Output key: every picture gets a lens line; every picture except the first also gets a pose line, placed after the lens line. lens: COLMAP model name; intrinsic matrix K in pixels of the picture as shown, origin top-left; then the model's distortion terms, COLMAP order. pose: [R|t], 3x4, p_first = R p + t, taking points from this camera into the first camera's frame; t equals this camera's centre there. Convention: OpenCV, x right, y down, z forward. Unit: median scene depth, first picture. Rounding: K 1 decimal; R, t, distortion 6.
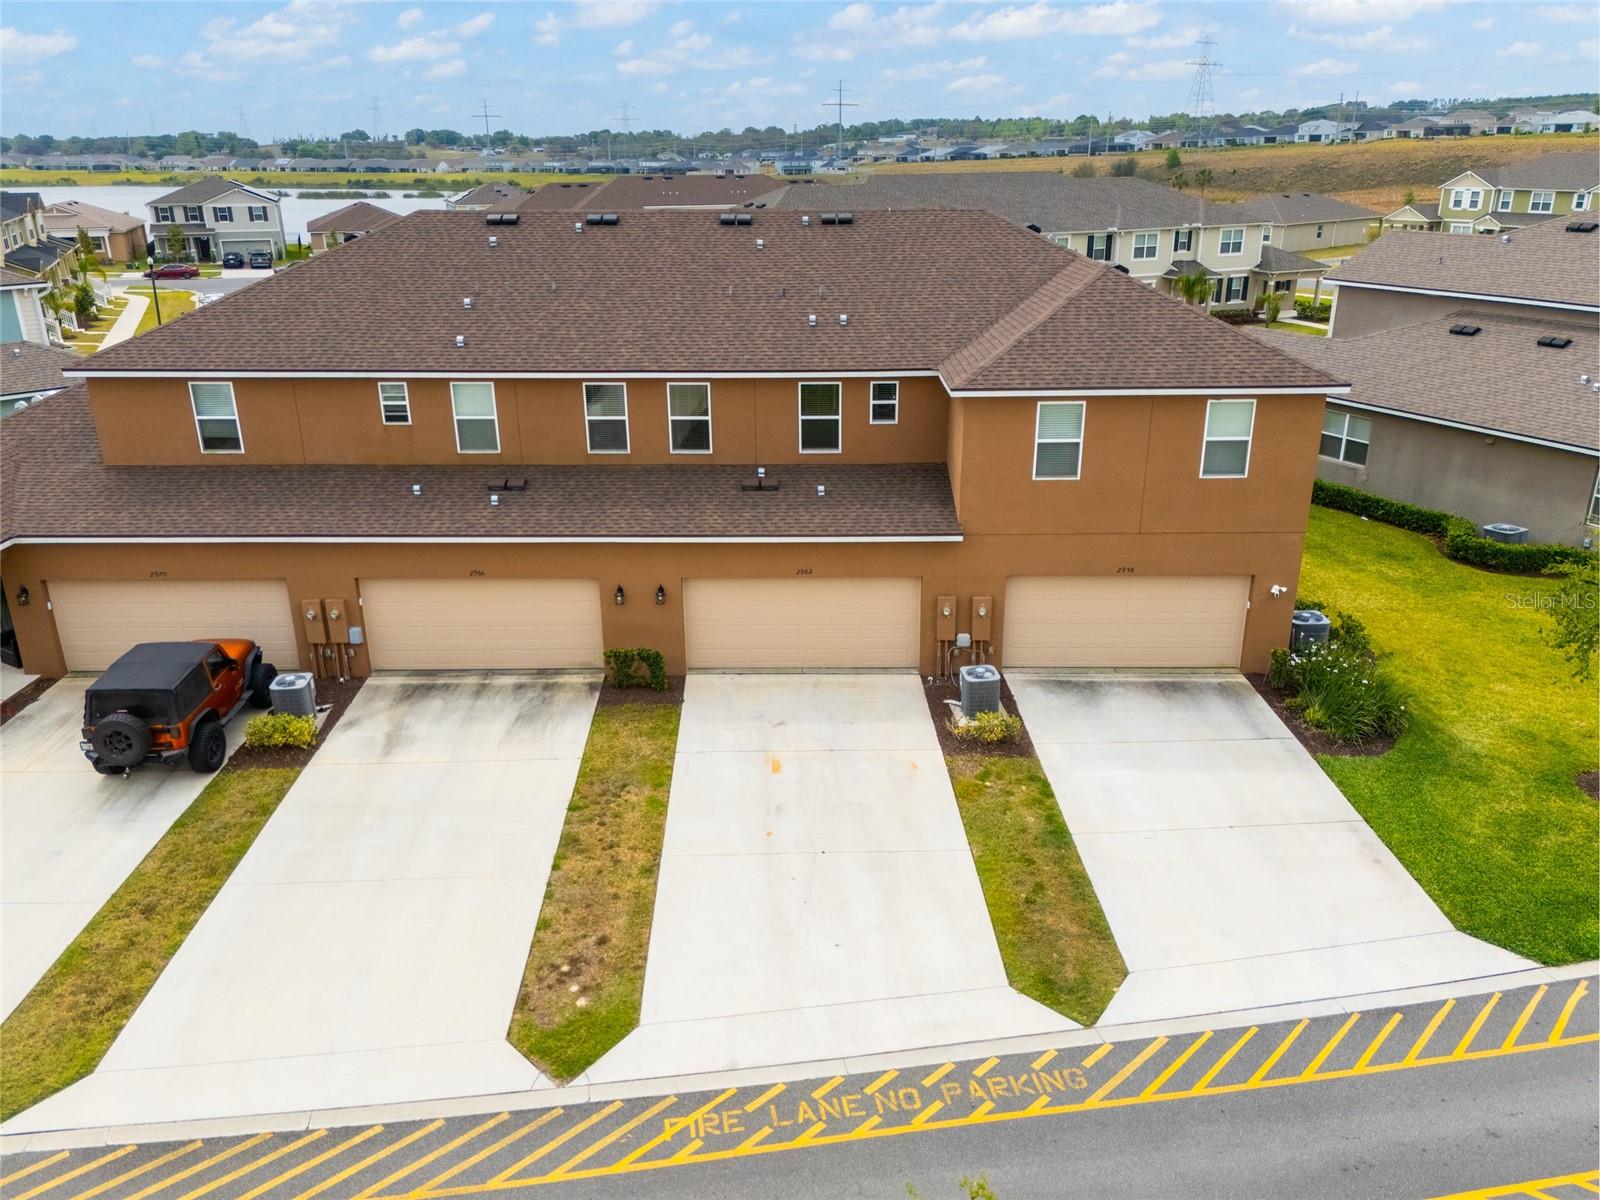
lens RADIAL K [[1183.4, 0, 793.8], [0, 1183.4, 608.8], [0, 0, 1]] dist [0.049090, -0.033180]
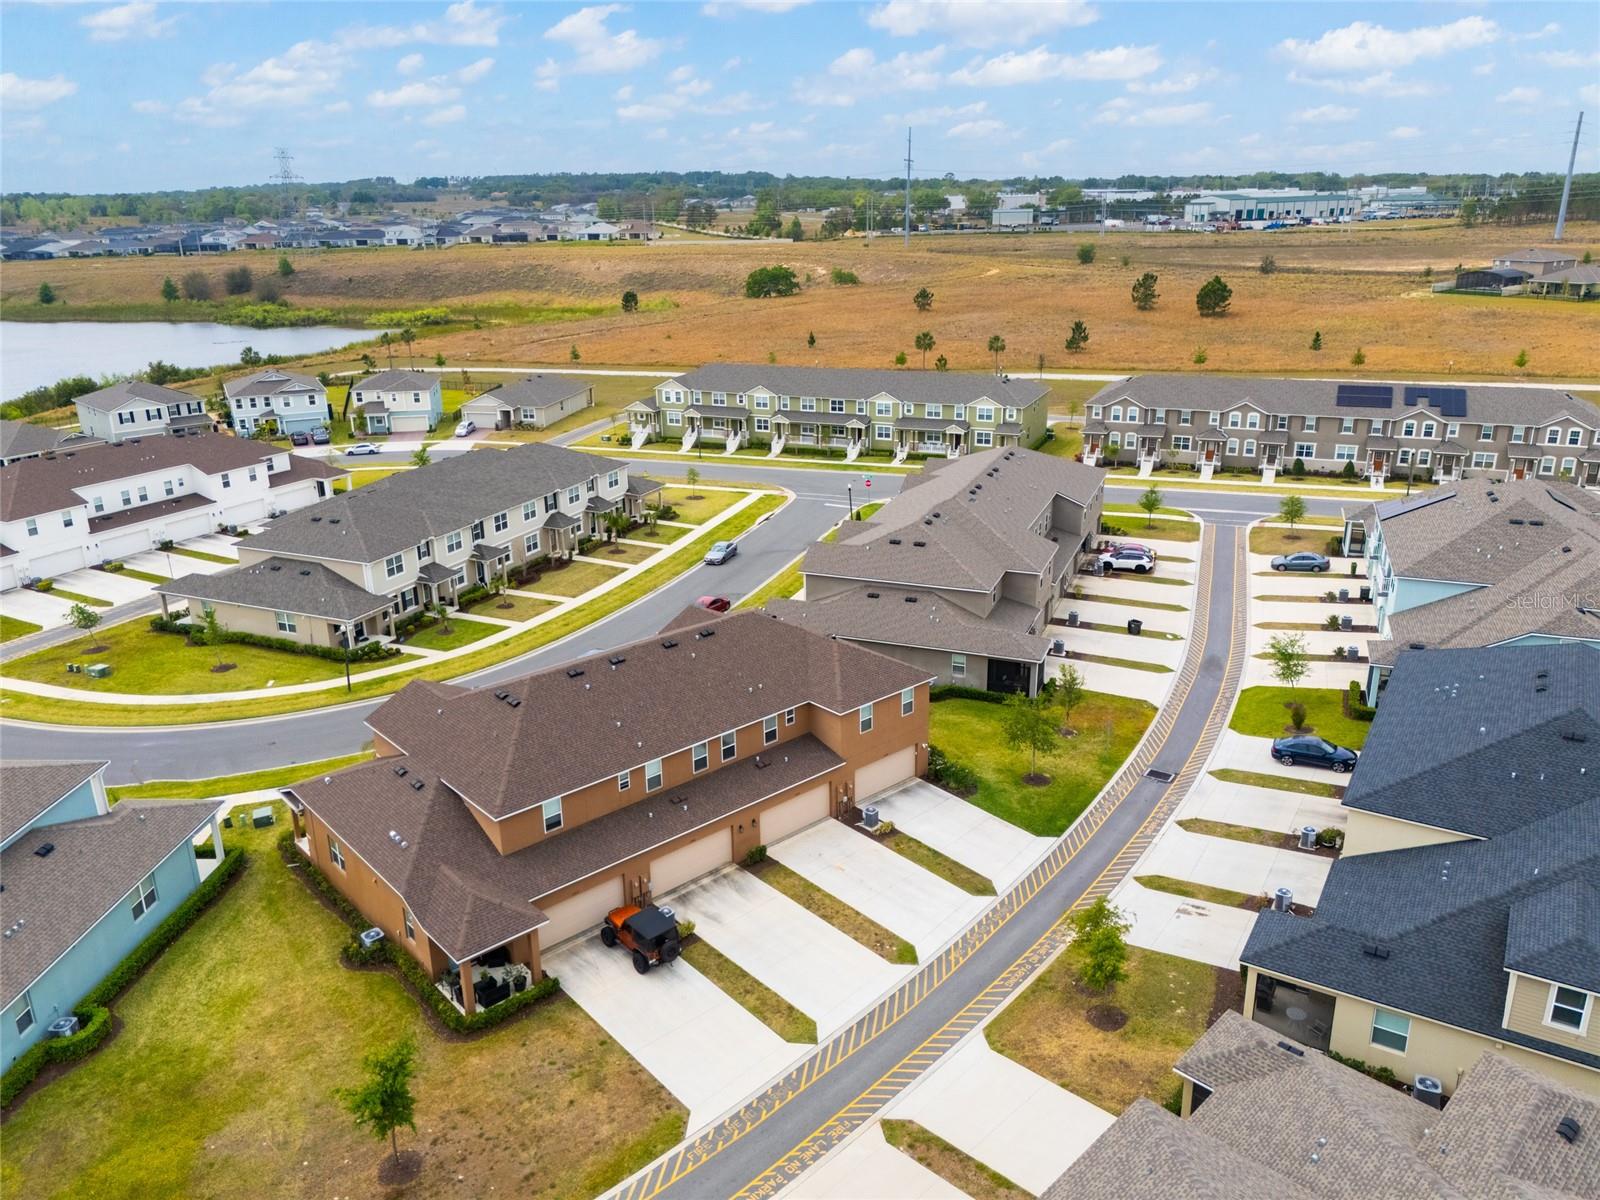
lens RADIAL K [[1183.4, 0, 797.2], [0, 1183.4, 598.7], [0, 0, 1]] dist [0.049090, -0.033180]
pose [[0.738366, -0.220352, 0.637385, -0.465675], [0.248511, 0.967508, 0.046597, -0.170531], [-0.626943, 0.123992, 0.769135, -0.305807]]
